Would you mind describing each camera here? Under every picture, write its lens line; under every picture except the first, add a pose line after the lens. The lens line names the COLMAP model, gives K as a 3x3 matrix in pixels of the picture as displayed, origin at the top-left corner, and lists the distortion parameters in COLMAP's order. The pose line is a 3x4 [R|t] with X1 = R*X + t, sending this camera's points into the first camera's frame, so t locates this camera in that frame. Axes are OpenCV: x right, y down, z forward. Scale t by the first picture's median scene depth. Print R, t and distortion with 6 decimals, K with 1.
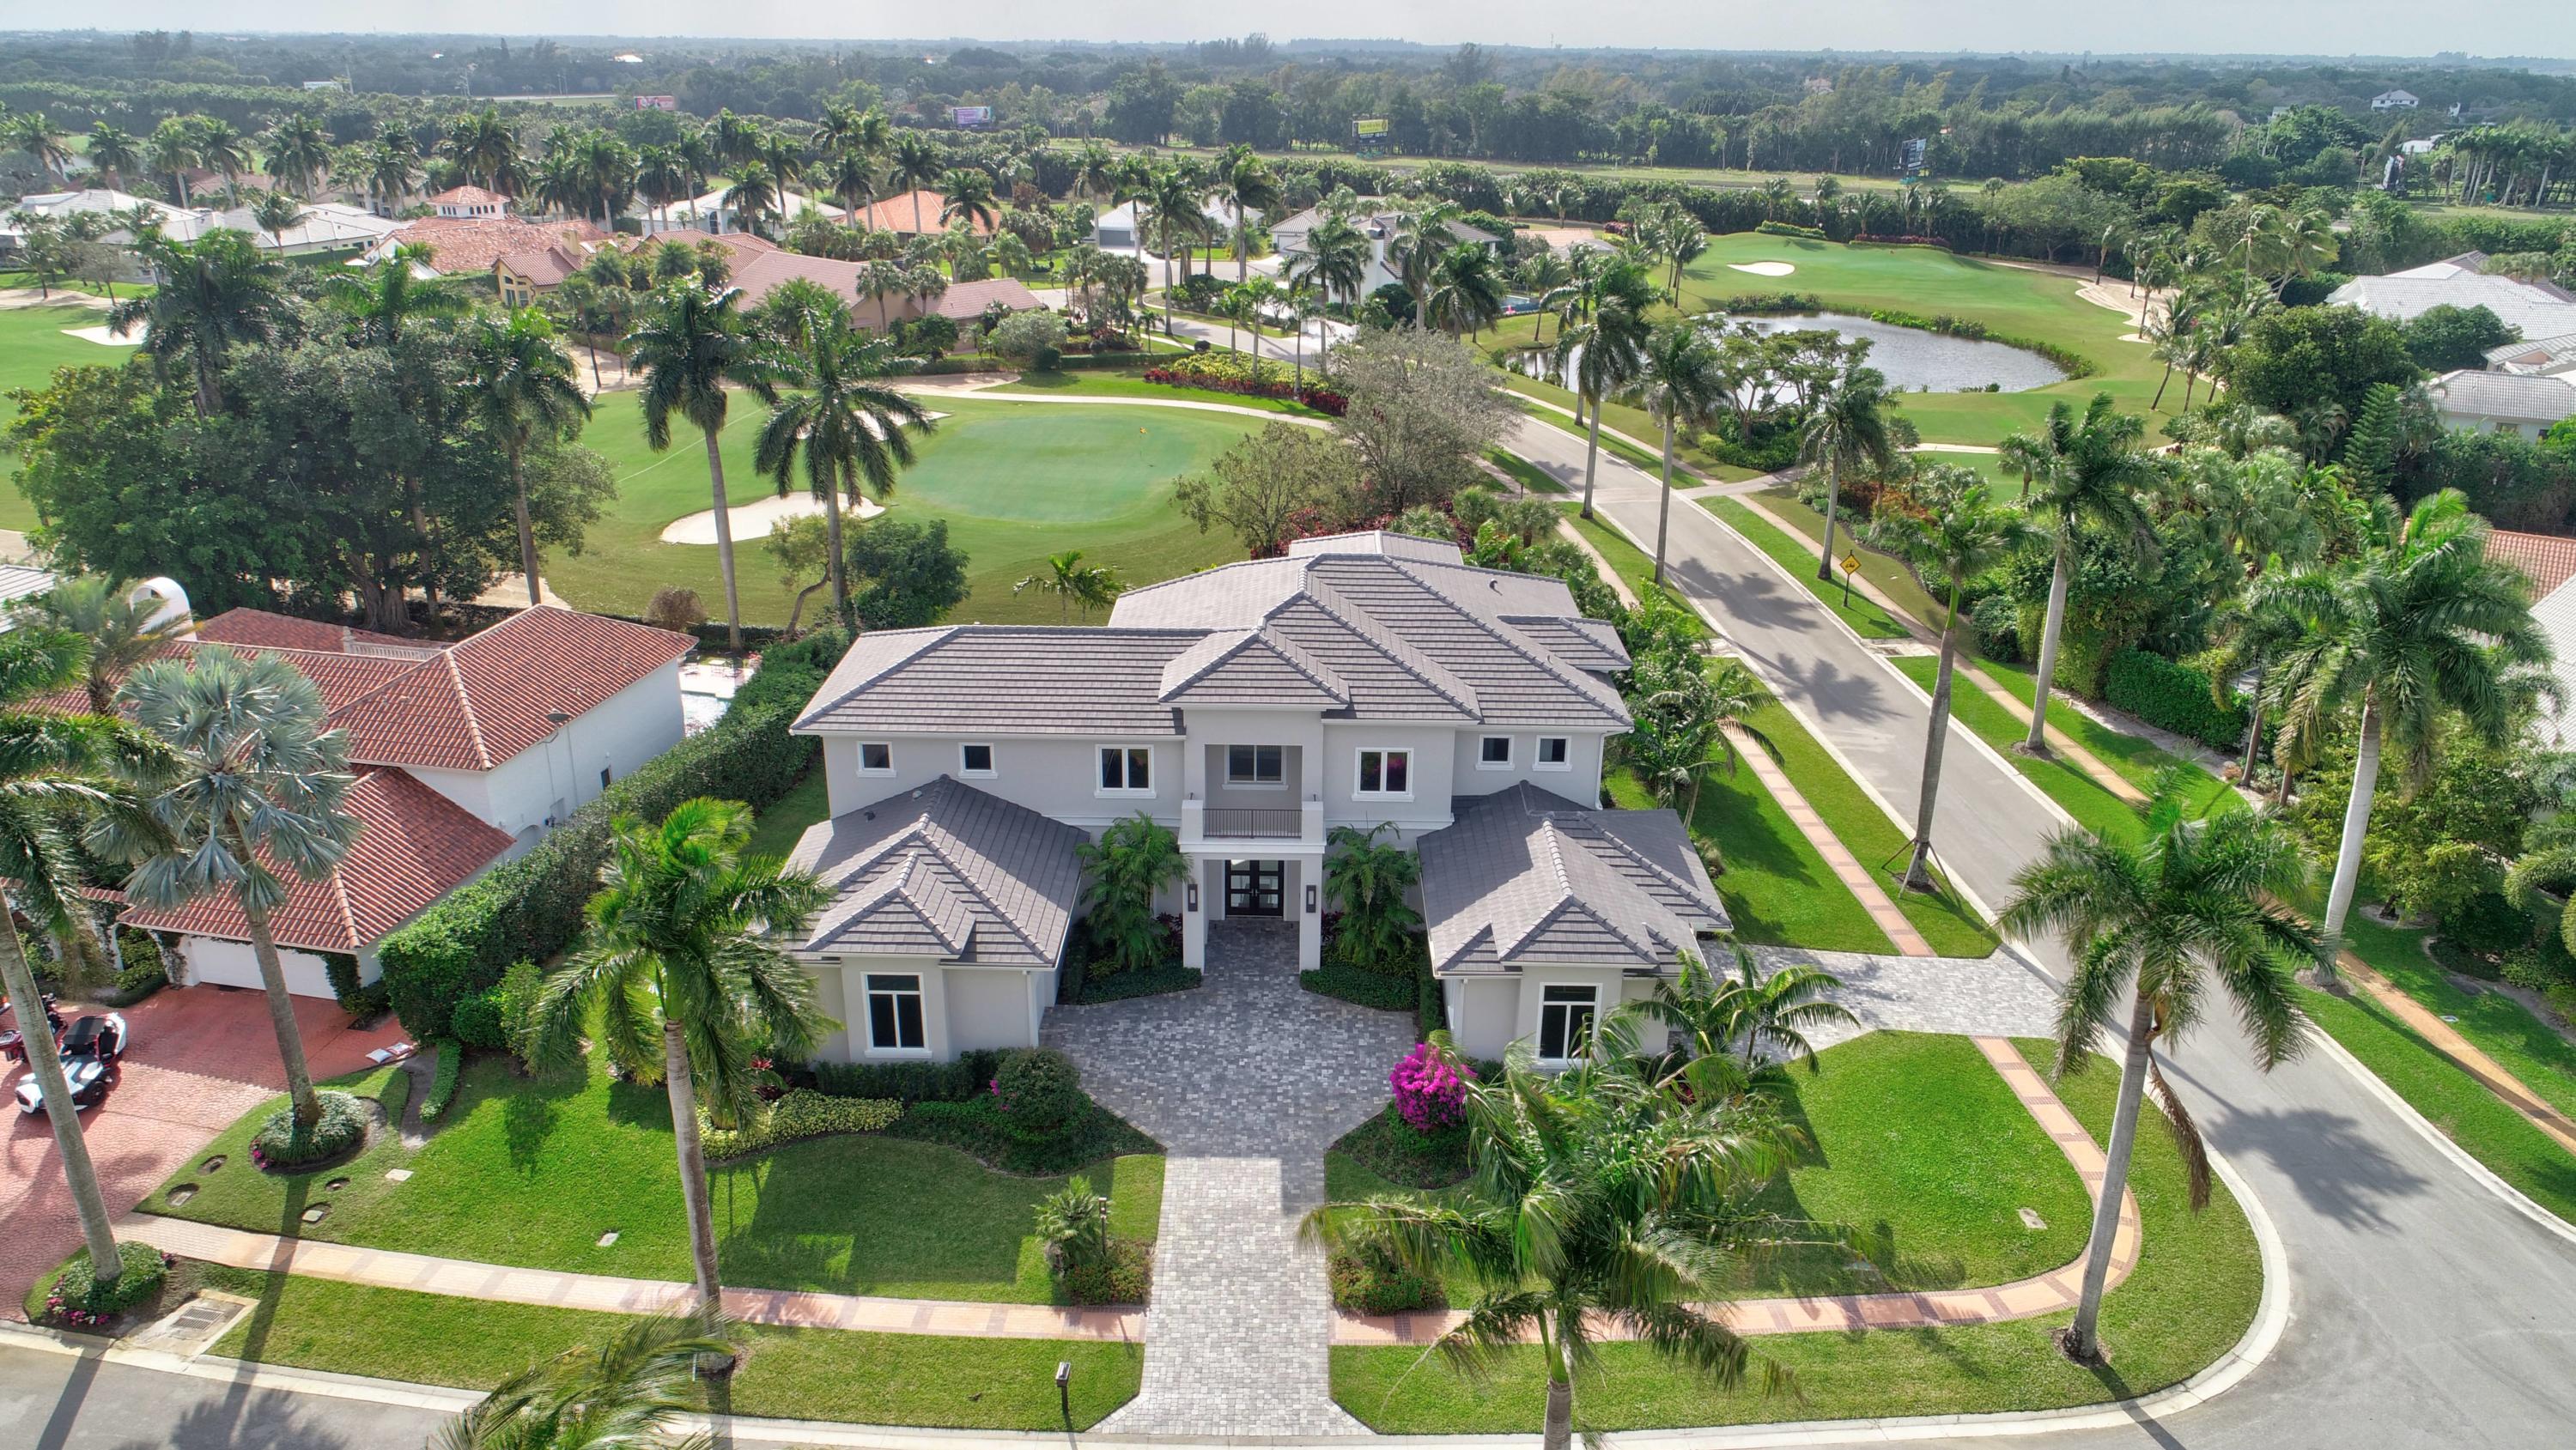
lens RADIAL K [[1779.5, 0, 1293.7], [0, 1779.5, 725.5], [0, 0, 1]] dist [0.005370, 0.000020]
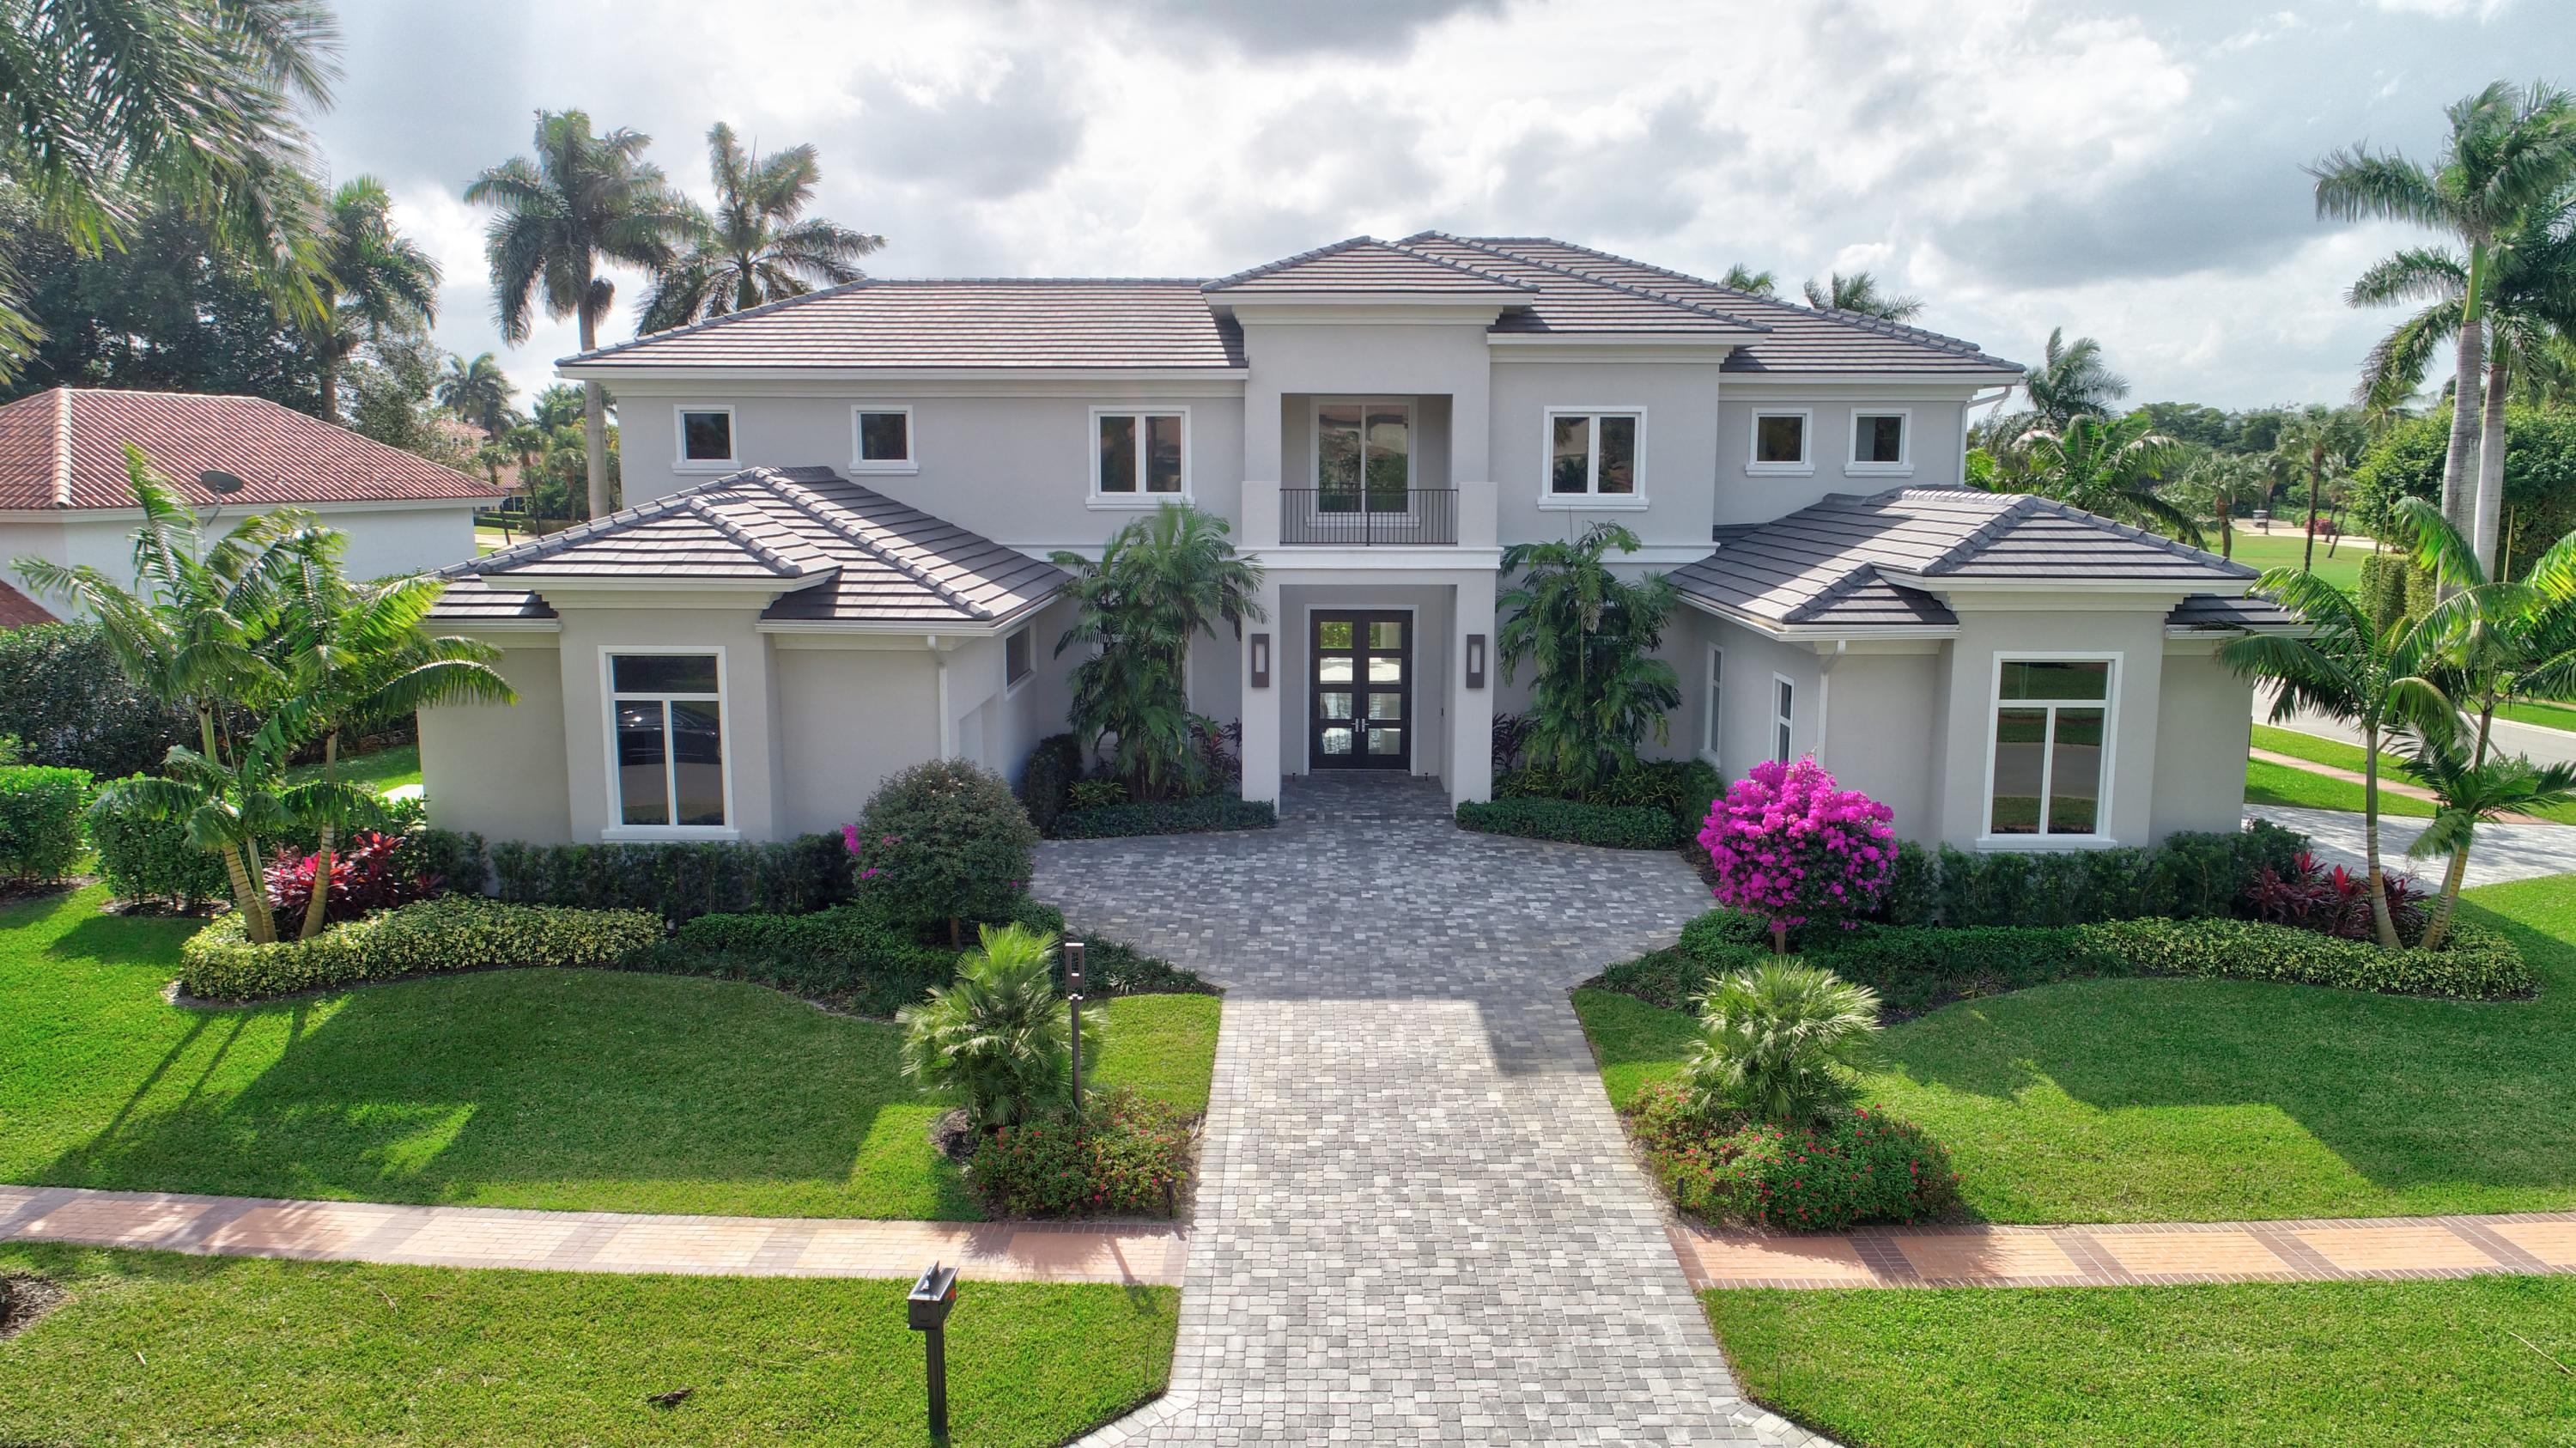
lens RADIAL K [[1746.8, 0, 1276.9], [0, 1746.8, 724.1], [0, 0, 1]] dist [-0.001316, -0.000871]
pose [[0.999826, -0.011034, -0.015050, -0.049838], [0.007236, 0.972609, -0.232335, 0.275222], [0.017201, 0.232186, 0.972519, 0.546285]]
